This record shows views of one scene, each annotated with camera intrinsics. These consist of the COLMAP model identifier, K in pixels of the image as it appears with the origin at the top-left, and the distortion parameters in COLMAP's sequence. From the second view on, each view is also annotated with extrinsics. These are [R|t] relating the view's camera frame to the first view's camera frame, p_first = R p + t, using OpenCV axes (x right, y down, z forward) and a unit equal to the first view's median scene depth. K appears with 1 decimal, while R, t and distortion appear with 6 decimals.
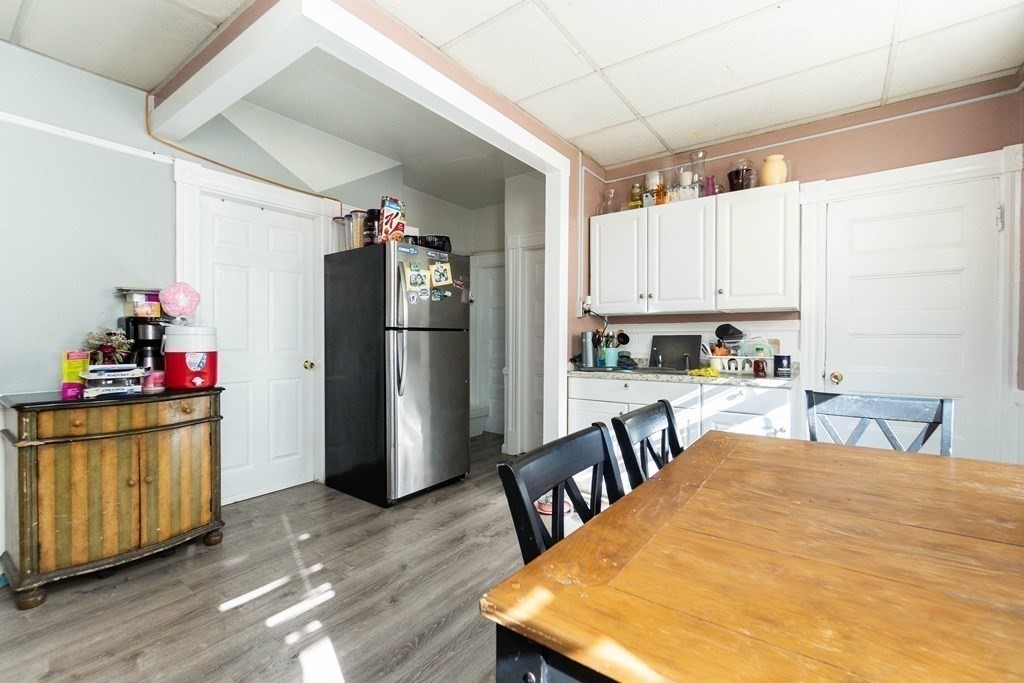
lens RADIAL K [[440.7, 0, 514.0], [0, 440.7, 342.9], [0, 0, 1]] dist [-0.012922, 0.000265]
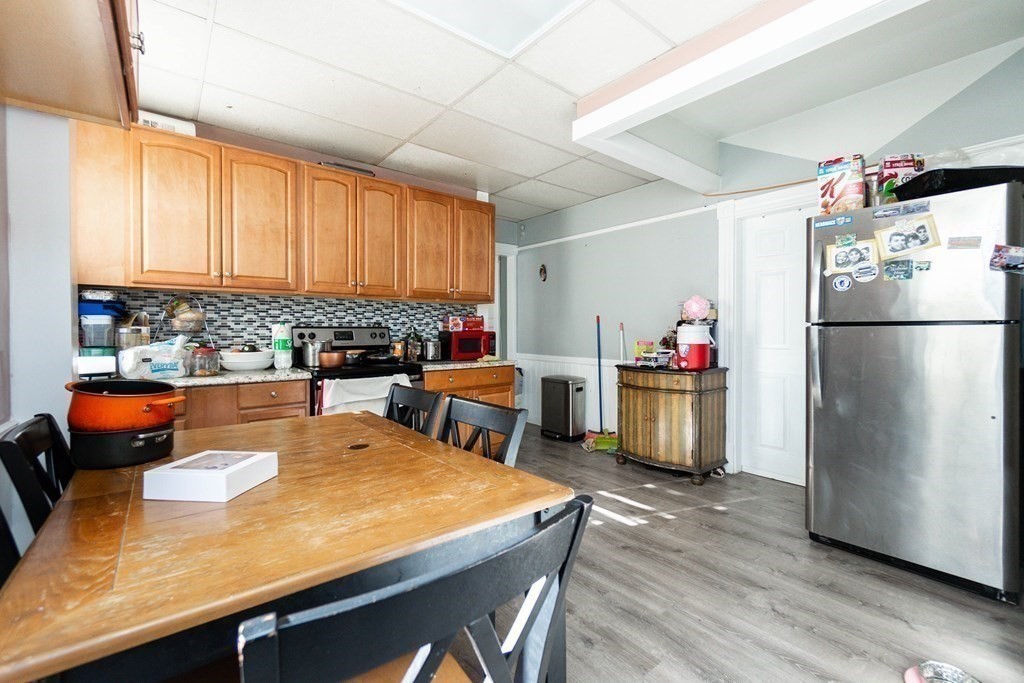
lens RADIAL K [[440.7, 0, 514.9], [0, 440.7, 338.6], [0, 0, 1]] dist [-0.012922, 0.000265]
pose [[-0.266971, 0.015203, -0.963585, 0.725560], [-0.012746, 0.999732, 0.019305, -0.015591], [0.963620, 0.017436, -0.266706, 0.745647]]
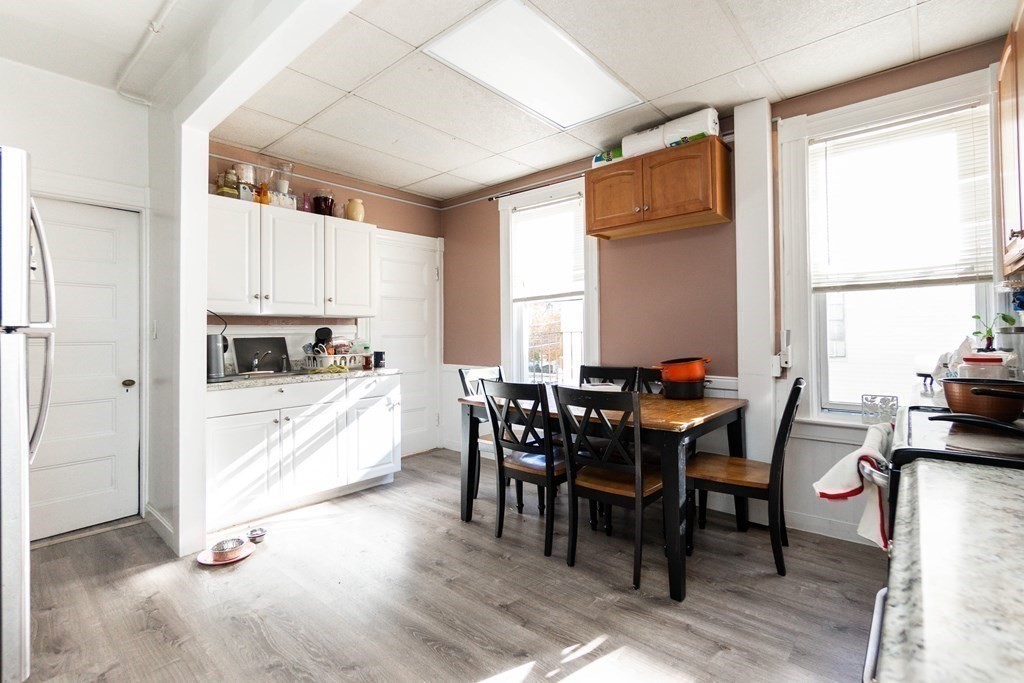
lens RADIAL K [[479.0, 0, 515.0], [0, 479.0, 331.3], [0, 0, 1]] dist [-0.000143, 0.000221]
pose [[0.082206, 0.005490, 0.996600, -0.829075], [0.023211, 0.999703, -0.007422, -0.013428], [-0.996345, 0.023742, 0.082054, 0.446945]]
